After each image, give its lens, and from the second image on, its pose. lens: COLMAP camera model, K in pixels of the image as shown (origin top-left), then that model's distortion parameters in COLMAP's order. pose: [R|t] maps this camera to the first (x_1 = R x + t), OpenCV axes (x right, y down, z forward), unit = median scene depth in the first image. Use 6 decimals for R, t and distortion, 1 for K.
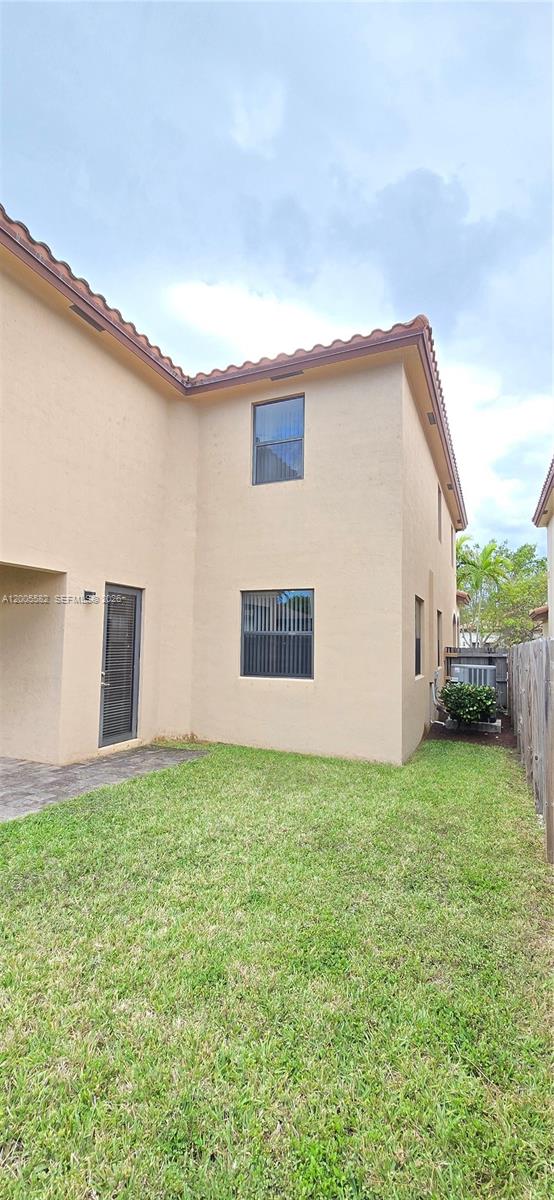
lens RADIAL K [[489.8, 0, 279.1], [0, 489.8, 608.0], [0, 0, 1]] dist [0.001332, 0.000229]
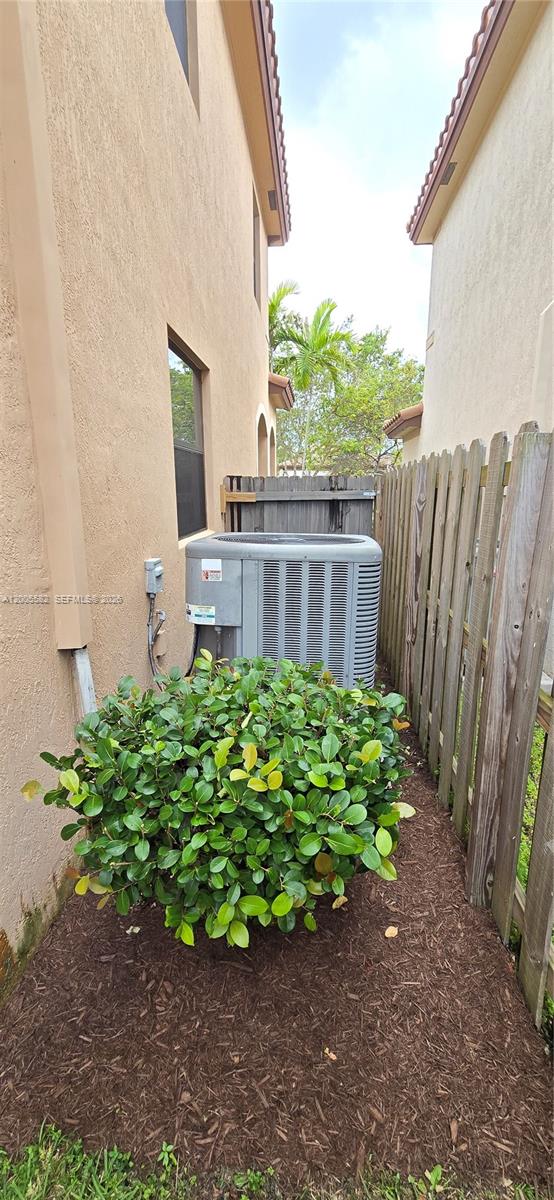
lens RADIAL K [[489.8, 0, 279.7], [0, 489.8, 598.3], [0, 0, 1]] dist [0.001332, 0.000229]
pose [[0.943318, -0.087400, 0.320176, 0.199472], [-0.008677, 0.957879, 0.287041, 0.049070], [-0.331778, -0.273549, 0.902826, 0.494827]]
